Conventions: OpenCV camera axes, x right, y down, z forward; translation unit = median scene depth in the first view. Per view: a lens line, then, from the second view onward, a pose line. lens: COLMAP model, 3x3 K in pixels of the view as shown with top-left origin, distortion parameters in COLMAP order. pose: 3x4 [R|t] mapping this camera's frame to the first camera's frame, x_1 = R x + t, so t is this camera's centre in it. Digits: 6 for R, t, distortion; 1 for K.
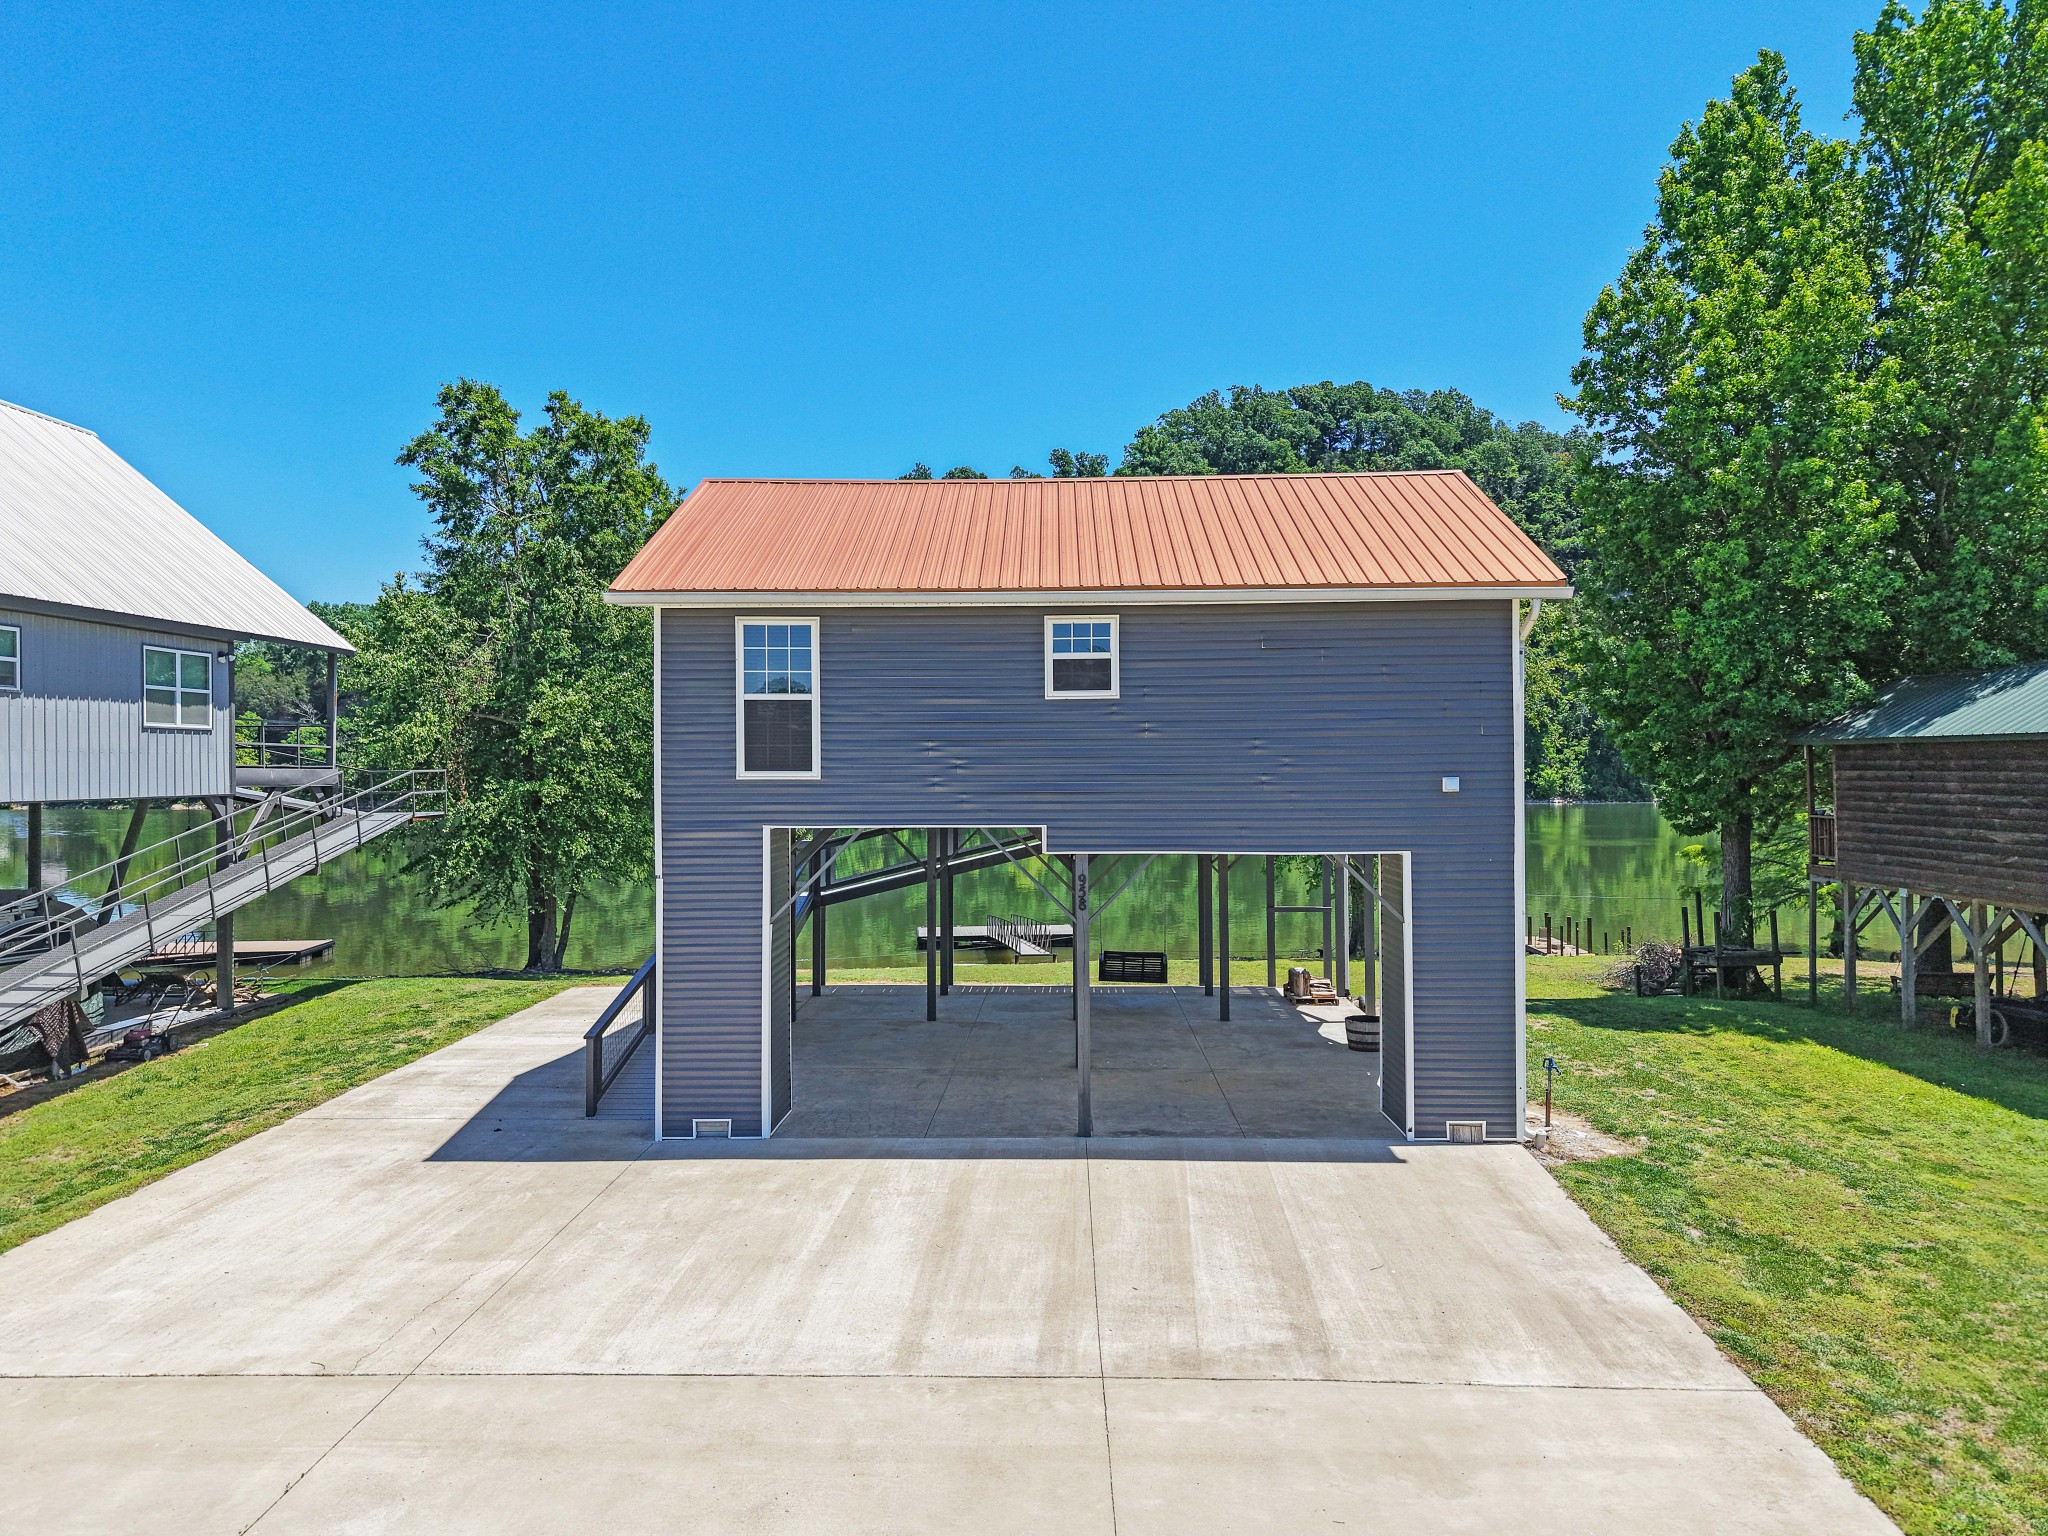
lens RADIAL K [[1390.2, 0, 1021.5], [0, 1390.2, 753.9], [0, 0, 1]] dist [0.019394, -0.020526]
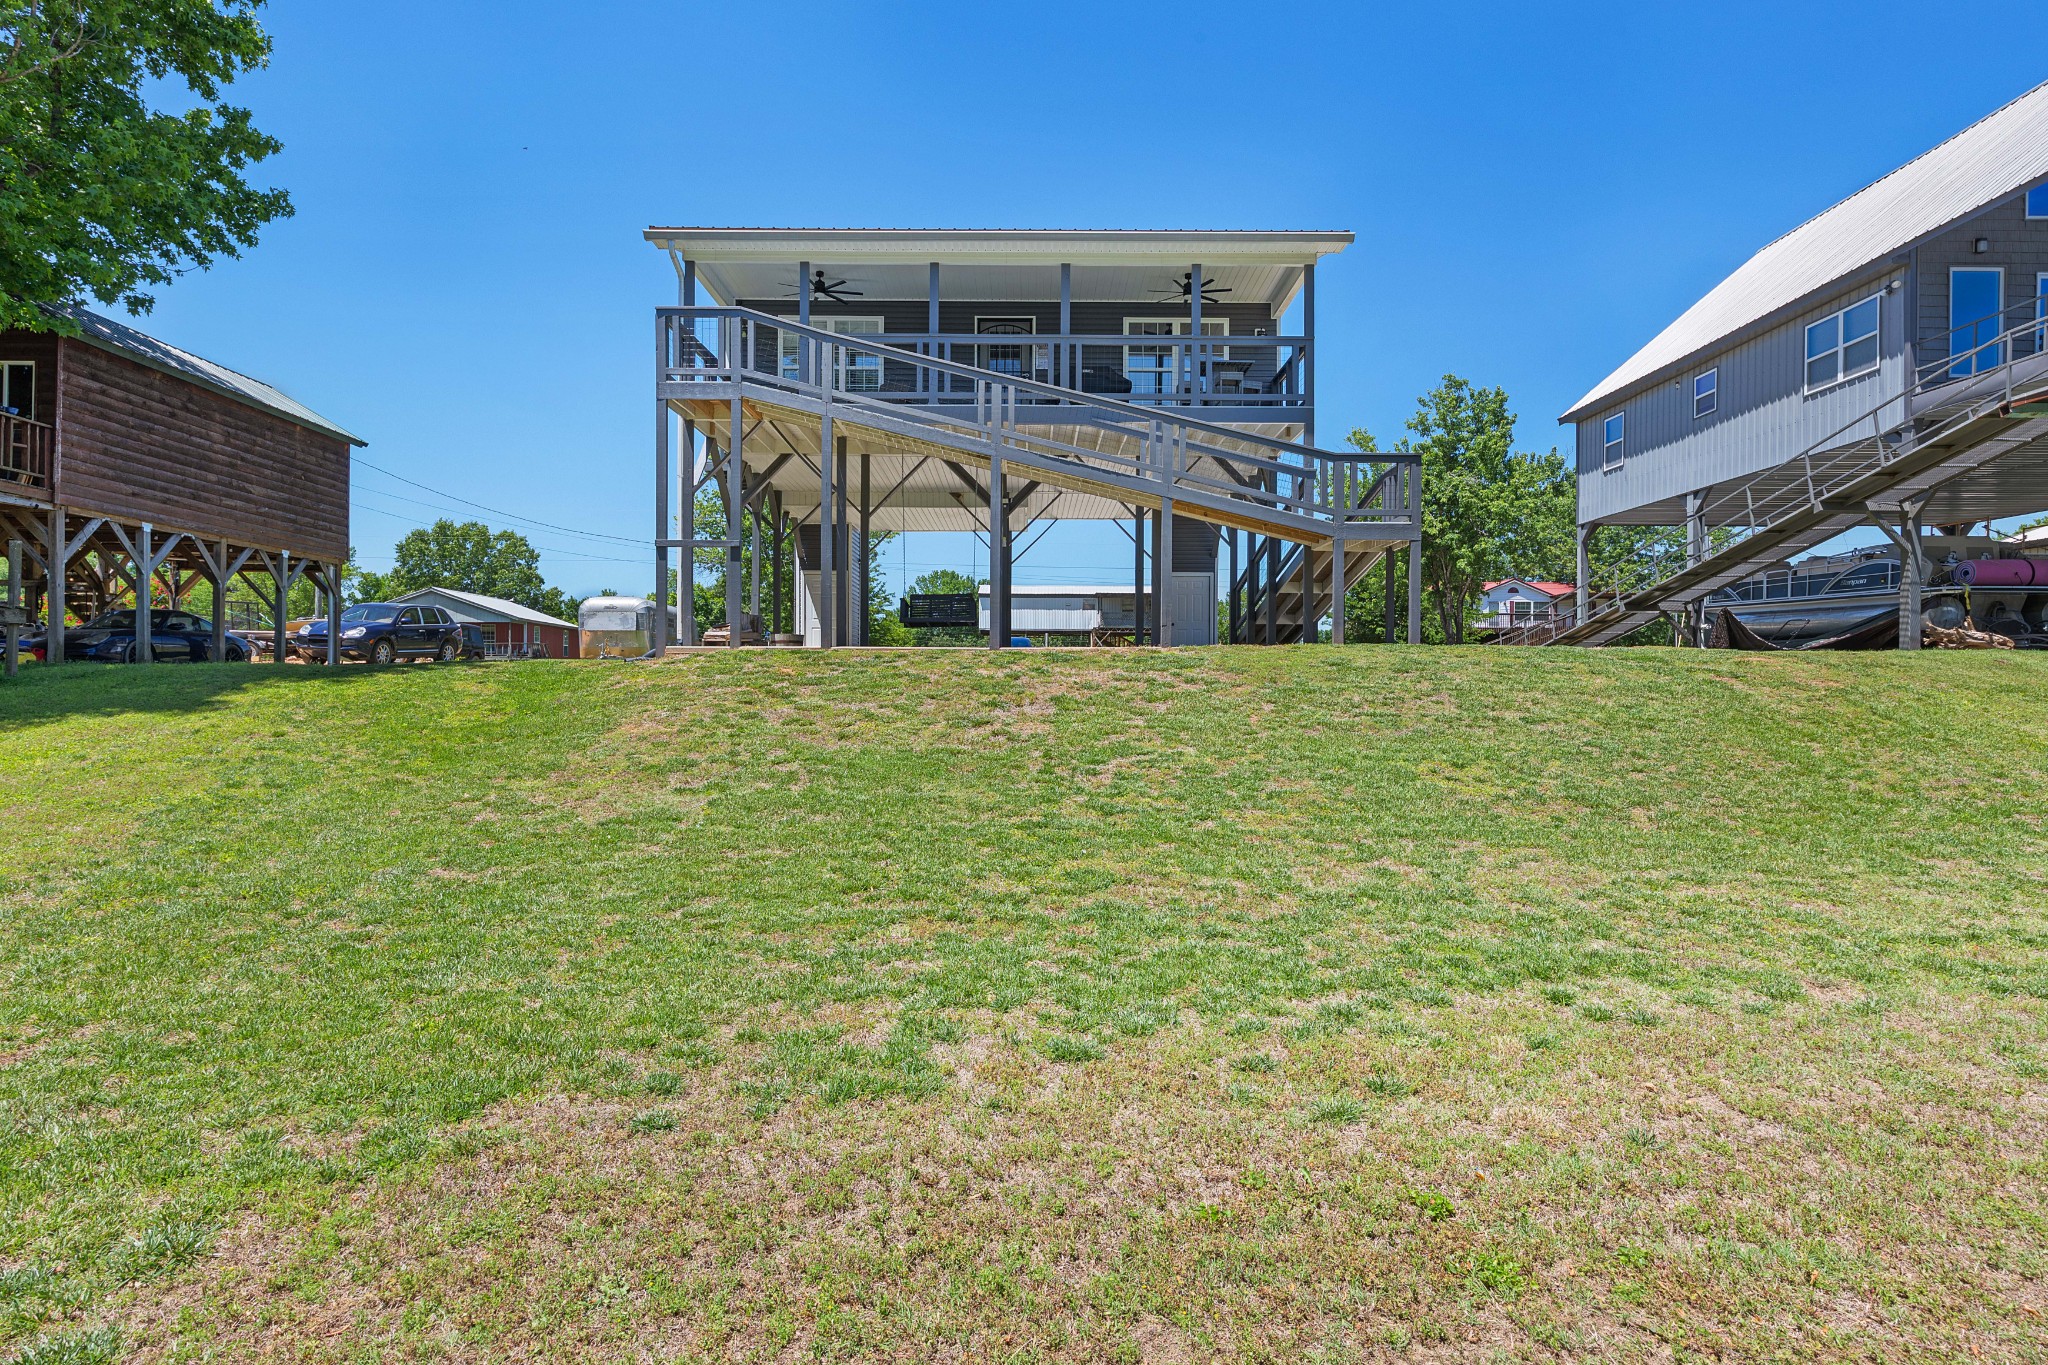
lens RADIAL K [[1063.9, 0, 1027.5], [0, 1063.9, 686.7], [0, 0, 1]] dist [-0.001565, 0.000144]
pose [[-0.999113, 0.001126, -0.042092, 0.056400], [0.001446, 0.999970, -0.007572, 0.227597], [0.042082, -0.007626, -0.999085, 1.855015]]
